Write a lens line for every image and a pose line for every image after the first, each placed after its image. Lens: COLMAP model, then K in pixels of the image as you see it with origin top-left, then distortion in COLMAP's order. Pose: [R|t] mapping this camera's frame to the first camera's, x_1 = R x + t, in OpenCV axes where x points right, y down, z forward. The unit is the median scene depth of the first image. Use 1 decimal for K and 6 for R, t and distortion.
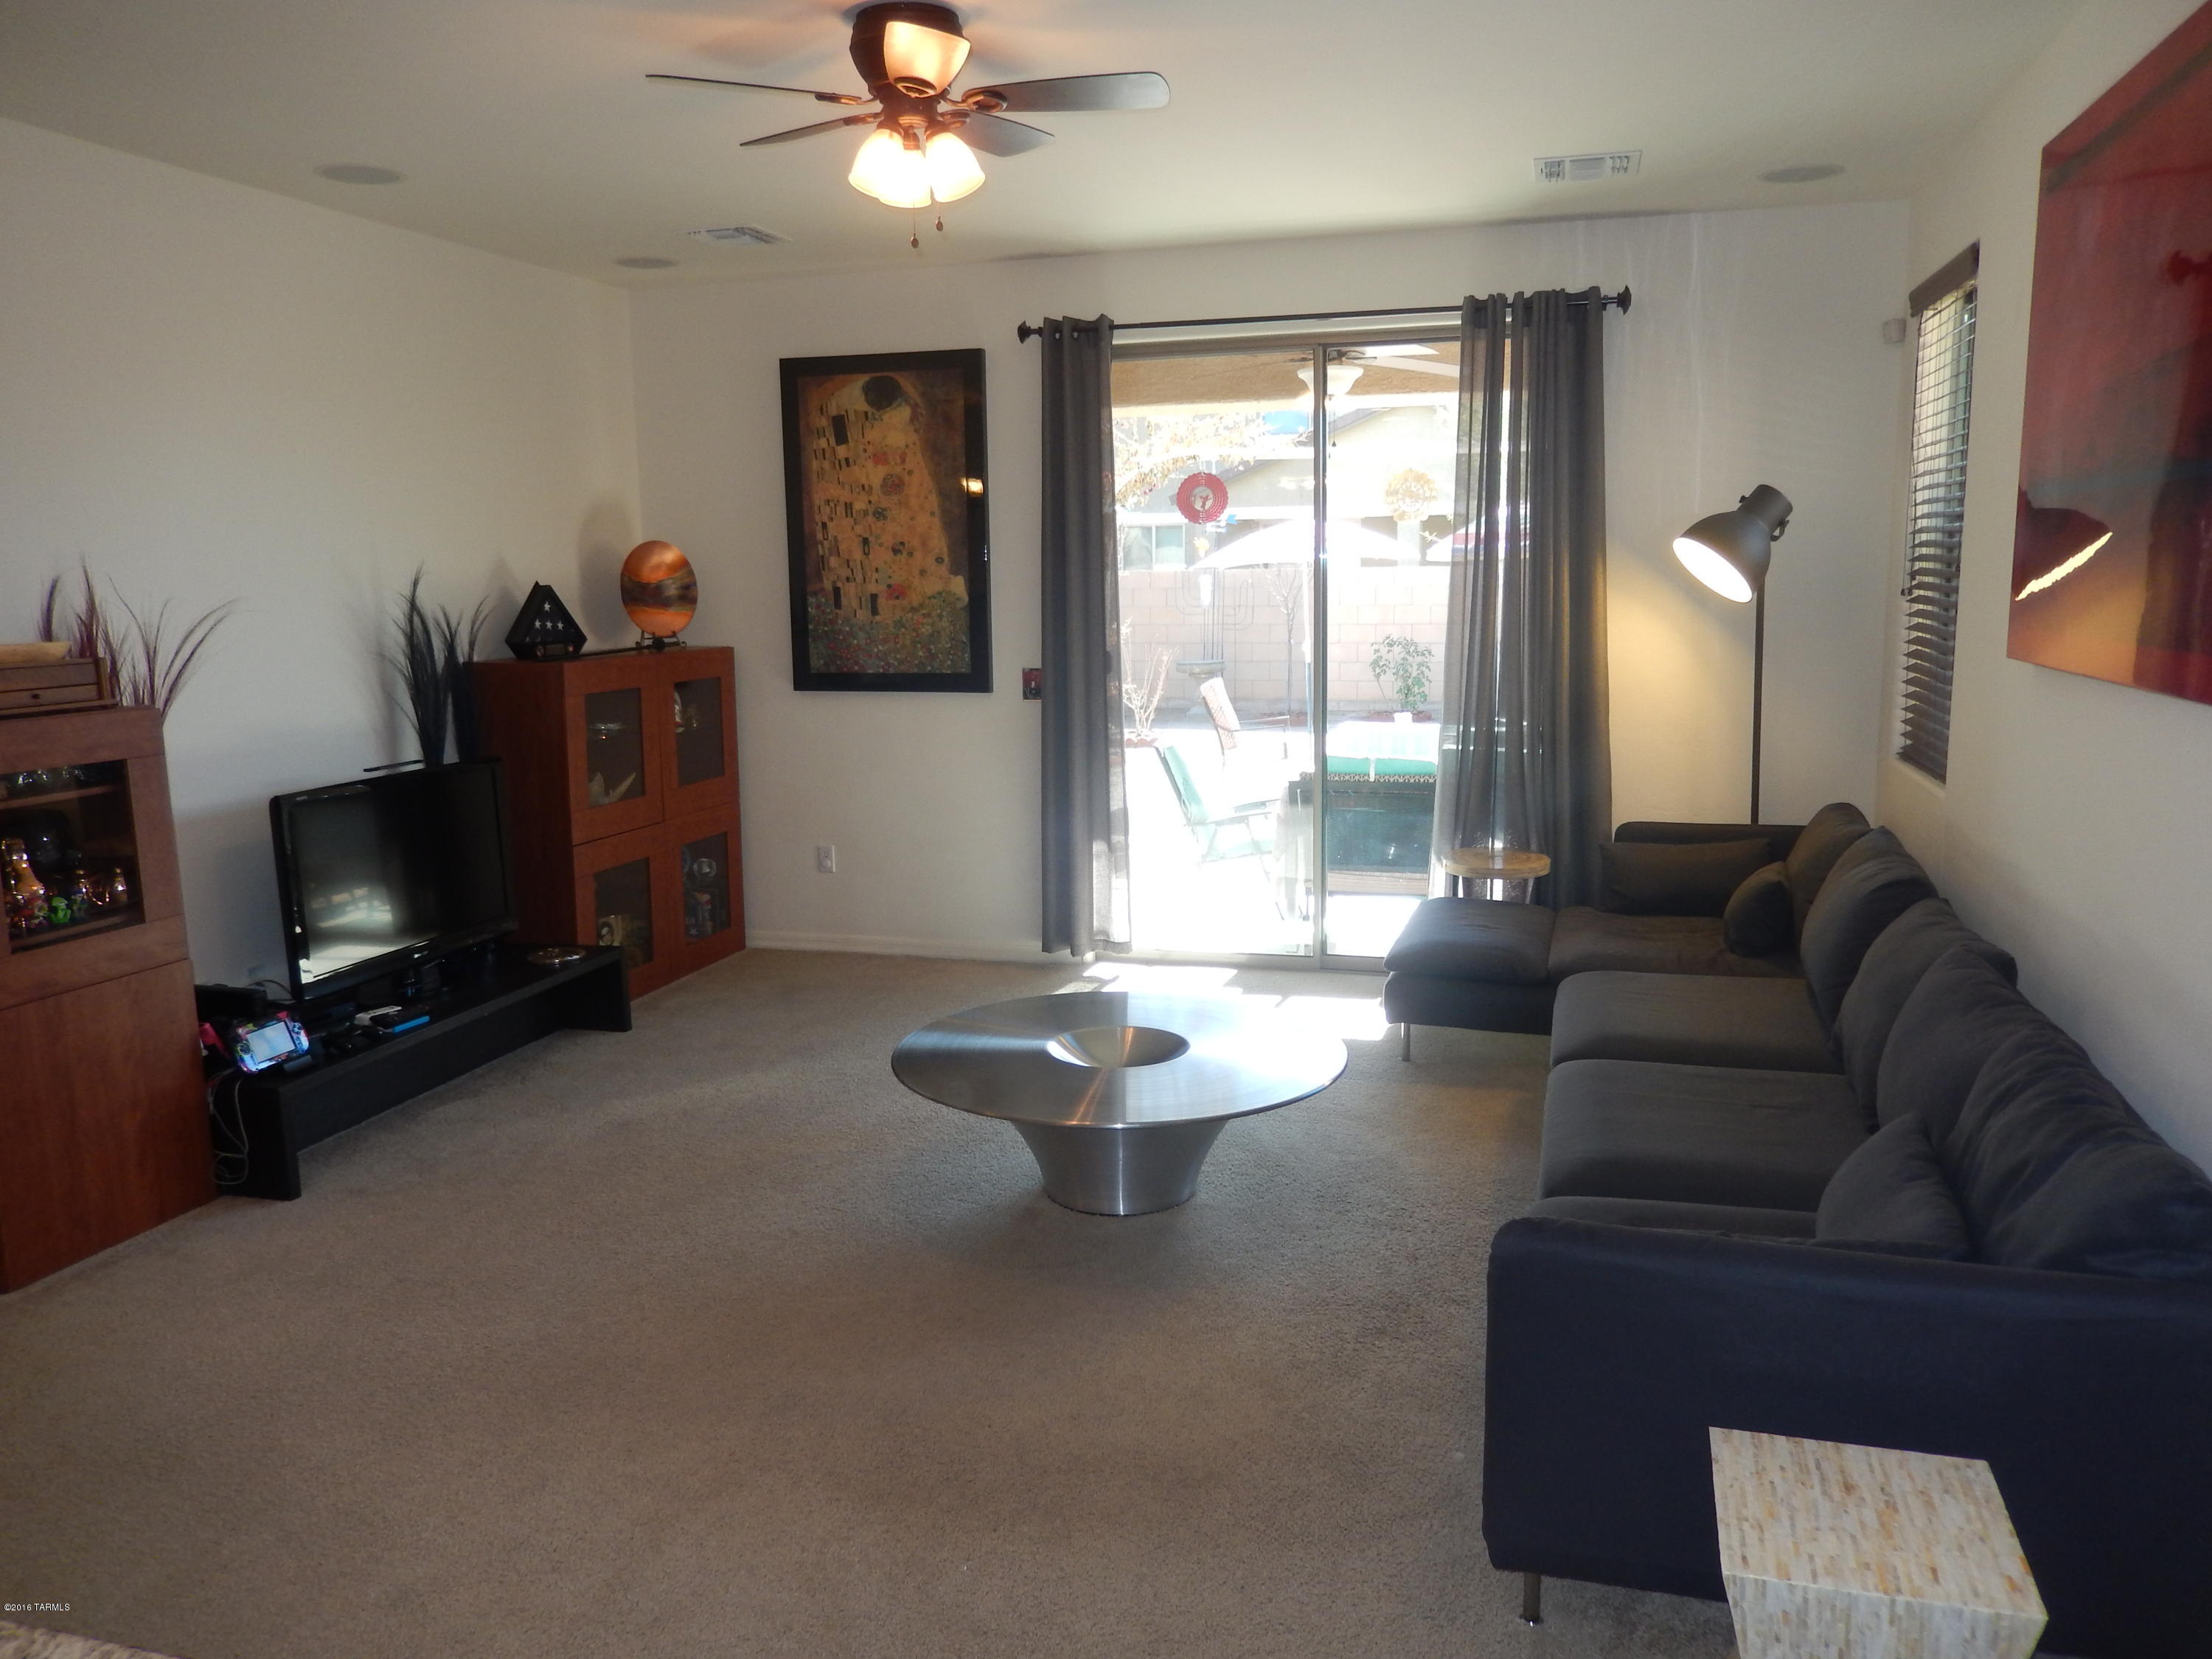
lens RADIAL K [[1648.8, 0, 1100.3], [0, 1648.8, 810.1], [0, 0, 1]] dist [-0.003062, -0.013243]
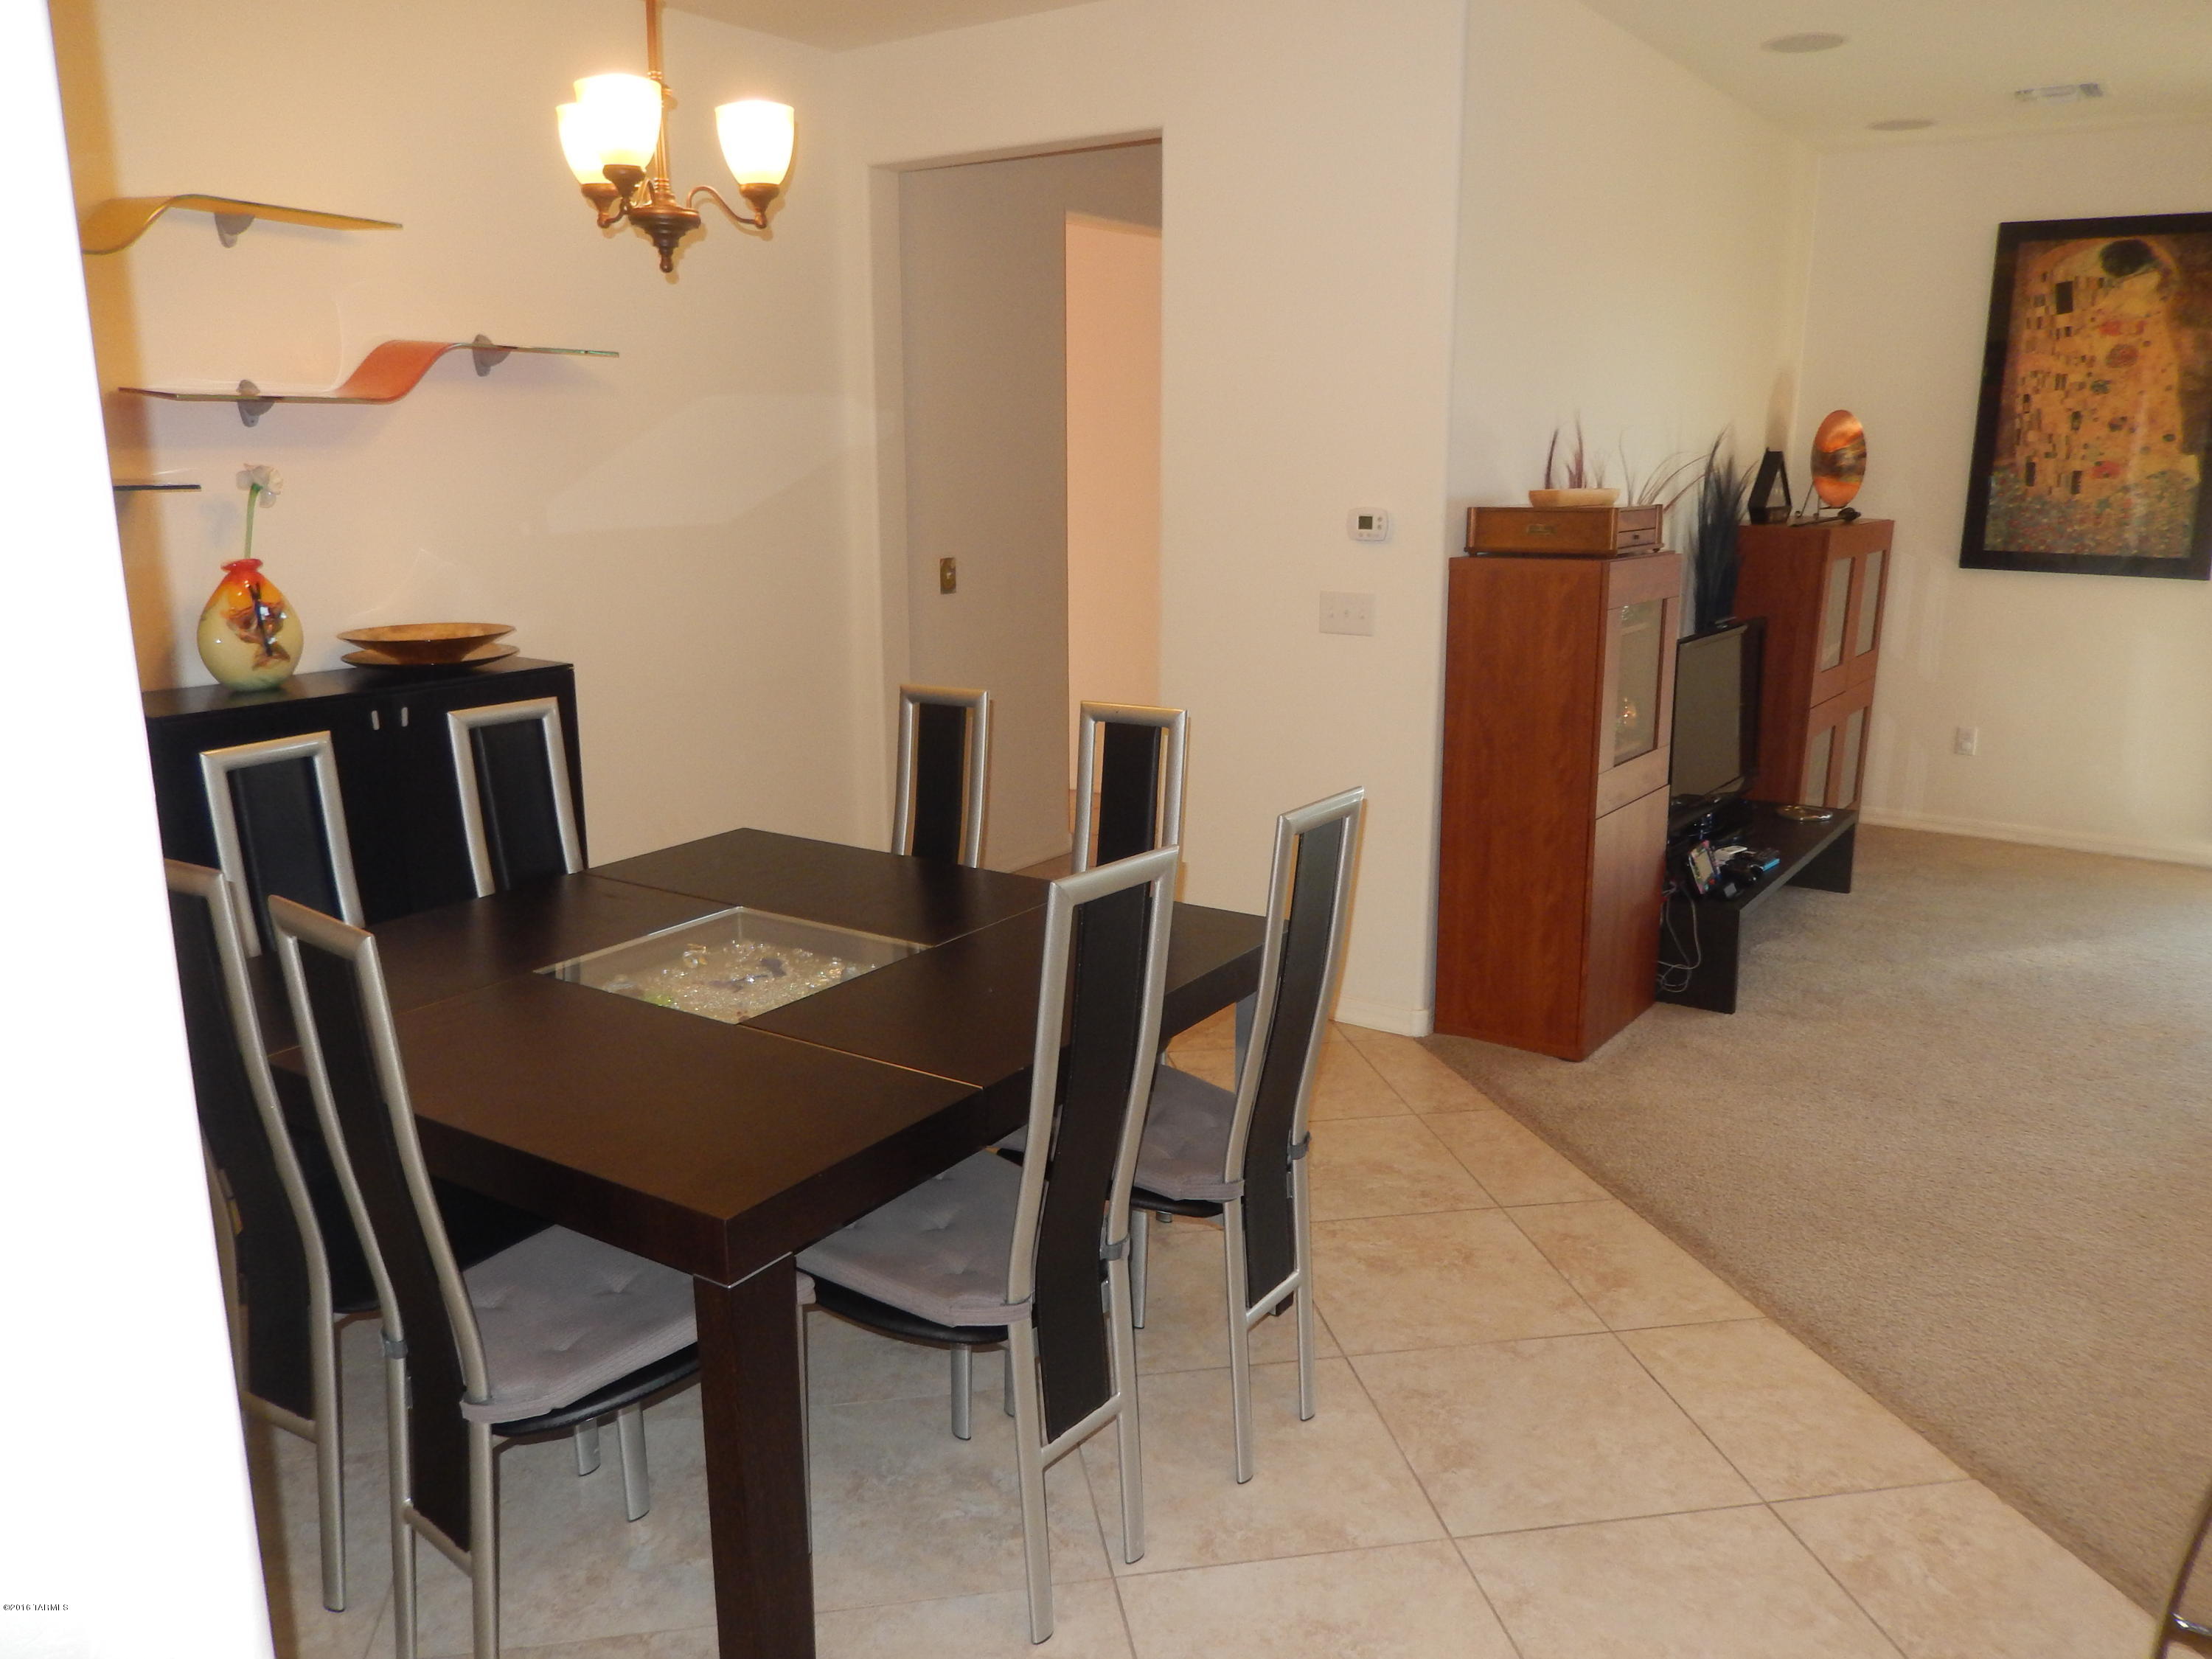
lens RADIAL K [[1648.8, 0, 1103.4], [0, 1648.8, 816.8], [0, 0, 1]] dist [-0.003062, -0.013243]
pose [[0.945395, 0.094874, -0.311814, -0.364992], [-0.071435, 0.993750, 0.085778, 0.028584], [0.318003, -0.058820, 0.946263, -0.104733]]
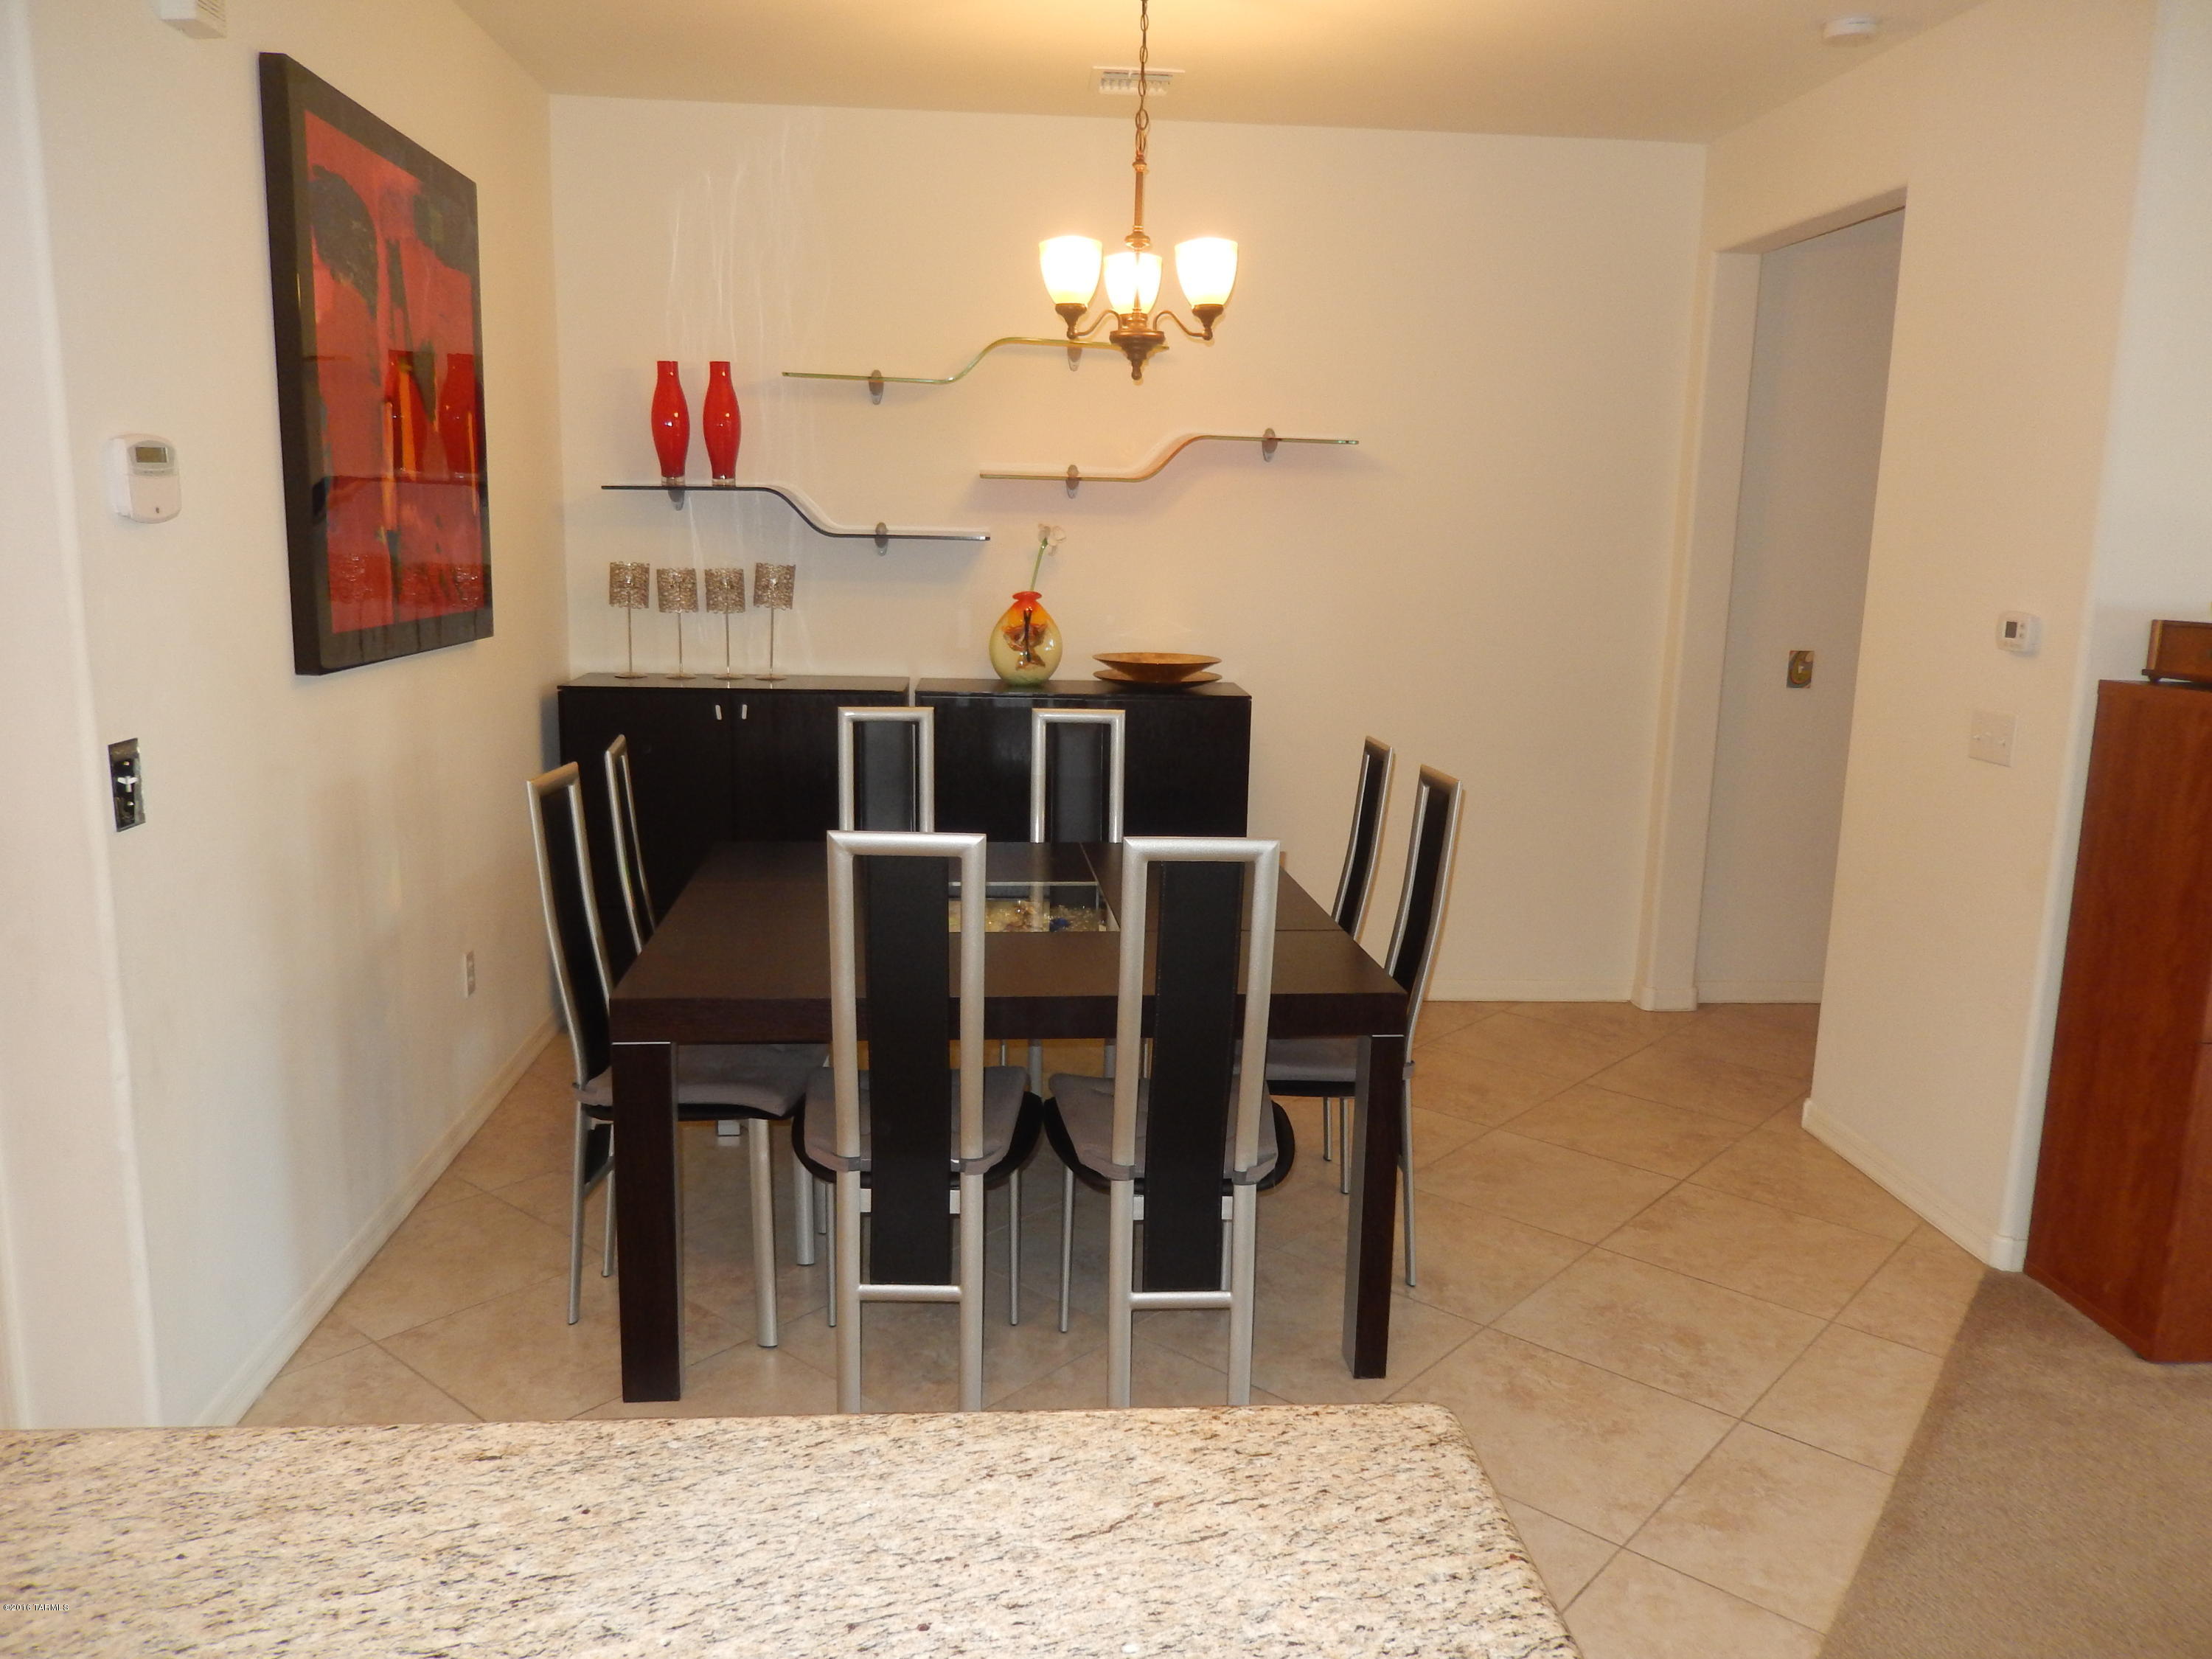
lens RADIAL K [[1648.8, 0, 1108.2], [0, 1648.8, 817.5], [0, 0, 1]] dist [-0.003062, -0.013243]
pose [[0.349921, 0.201171, -0.914924, -0.076850], [-0.173728, 0.973663, 0.147643, -0.007019], [0.920529, 0.107284, 0.375655, 0.086237]]
